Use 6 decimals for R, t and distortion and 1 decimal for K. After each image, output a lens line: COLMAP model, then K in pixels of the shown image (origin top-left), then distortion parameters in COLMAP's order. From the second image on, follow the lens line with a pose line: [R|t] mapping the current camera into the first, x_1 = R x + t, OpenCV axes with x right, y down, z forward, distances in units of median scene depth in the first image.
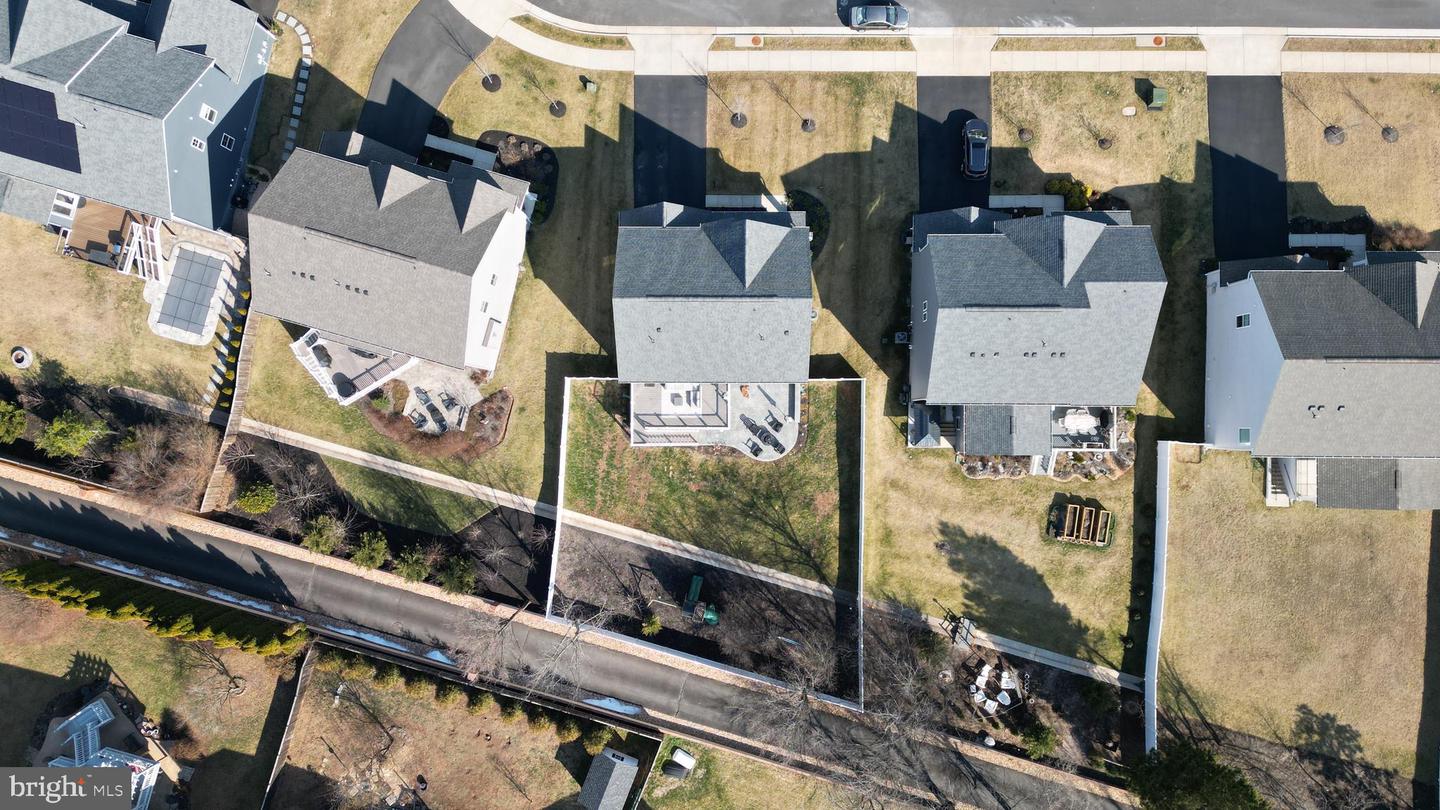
lens RADIAL K [[1005.8, 0, 719.4], [0, 1005.8, 409.8], [0, 0, 1]] dist [0.050848, -0.049240]
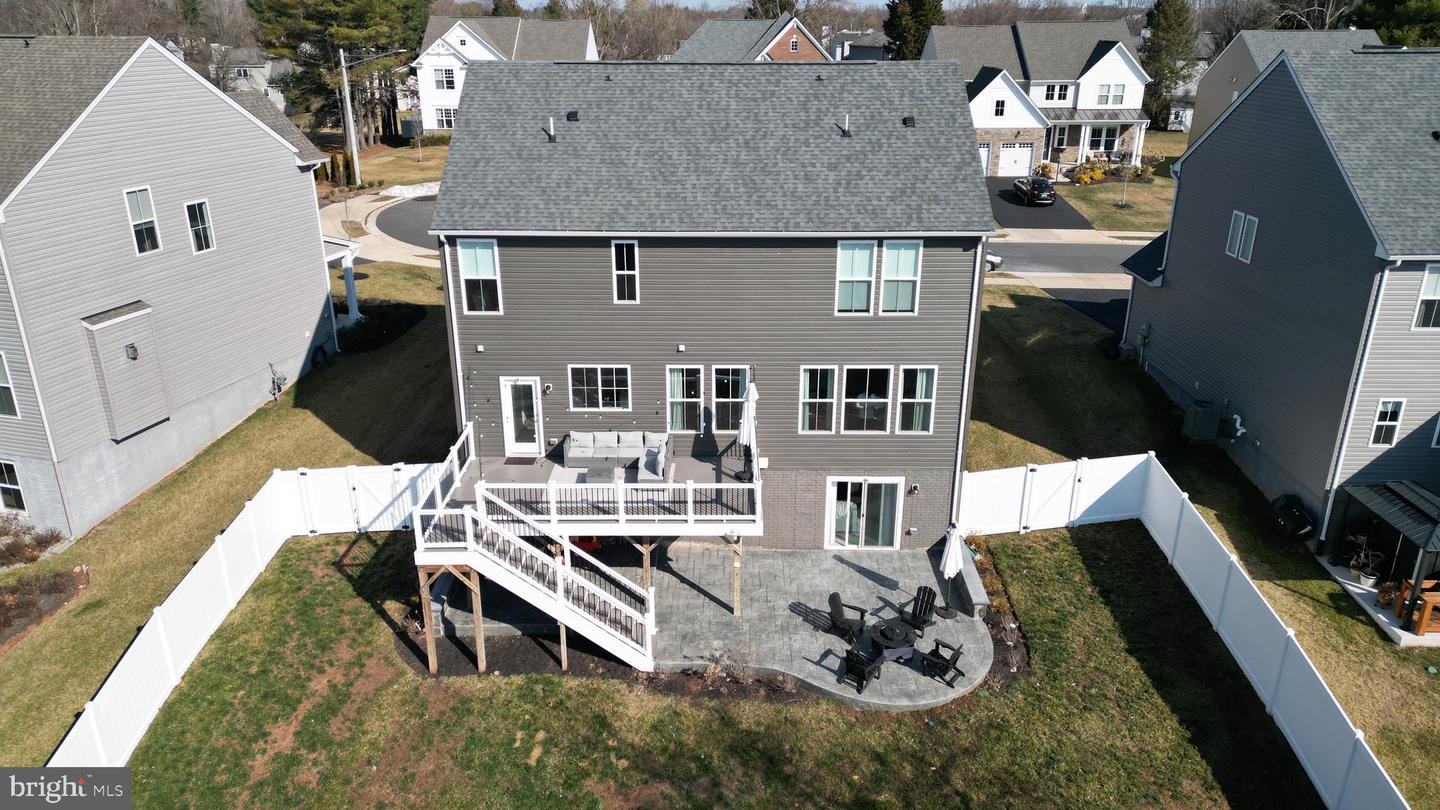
lens RADIAL K [[1005.8, 0, 719.4], [0, 1005.8, 409.8], [0, 0, 1]] dist [0.050848, -0.049240]
pose [[0.999836, 0.016923, 0.006391, -0.004550], [-0.000326, 0.370096, -0.928993, 0.275893], [-0.018087, 0.928839, 0.370041, 0.836436]]
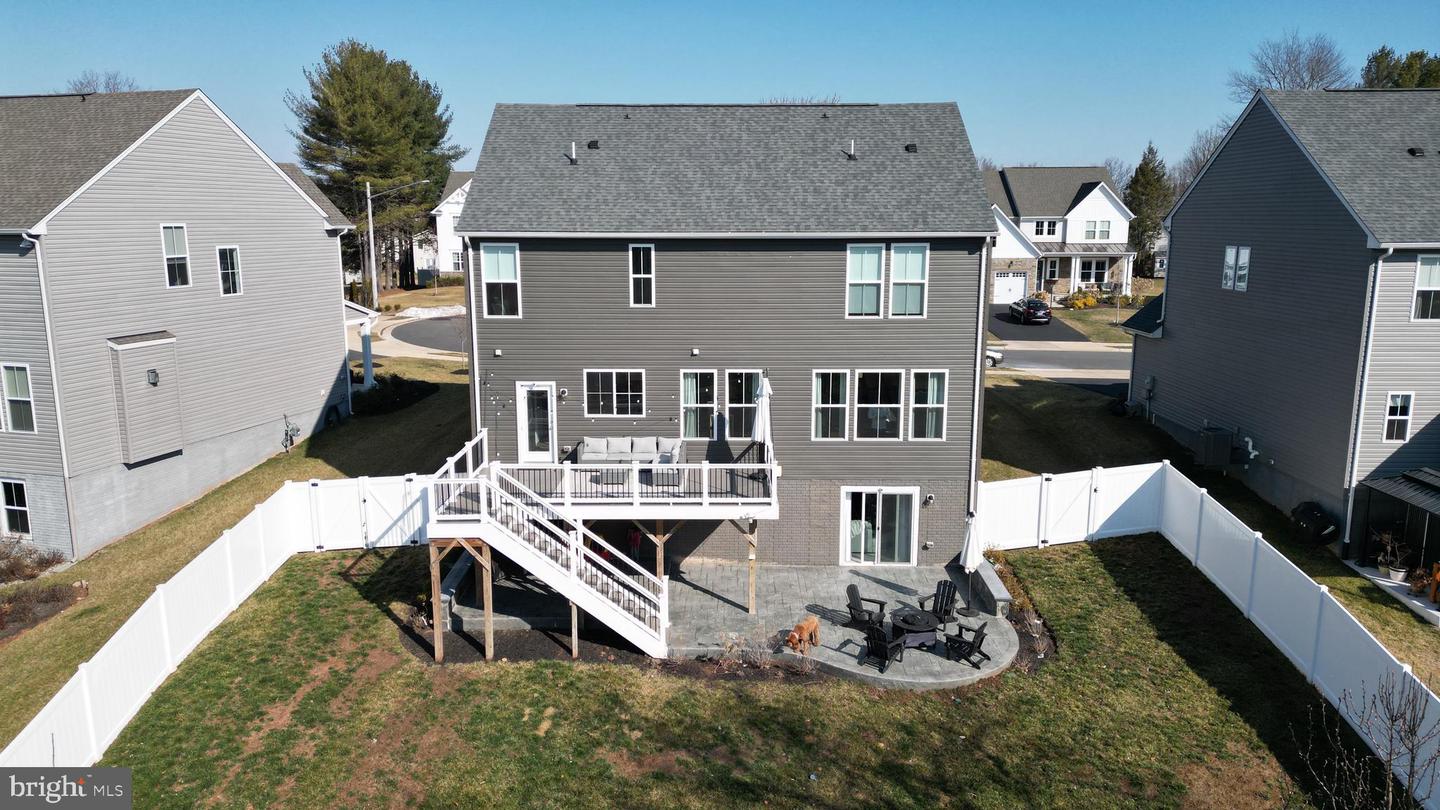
lens RADIAL K [[1005.8, 0, 719.4], [0, 1005.8, 409.8], [0, 0, 1]] dist [0.050848, -0.049240]
pose [[0.999863, 0.016384, 0.002233, -0.007639], [-0.001082, 0.199614, -0.979874, 0.294366], [-0.016500, 0.979738, 0.199605, 0.890157]]
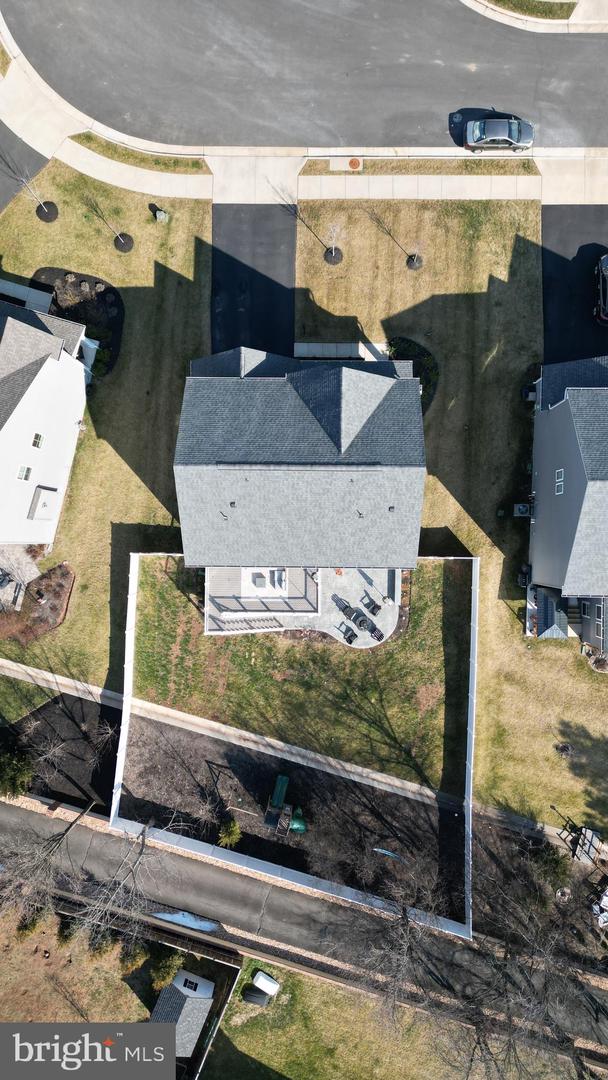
lens RADIAL K [[754.4, 0, 304.0], [0, 754.4, 540.0], [0, 0, 1]] dist [0.050848, -0.049240]
pose [[0.999912, 0.006680, -0.011500, 0.003306], [-0.006578, 0.999939, 0.008863, -0.049521], [0.011559, -0.008787, 0.999895, 0.345572]]
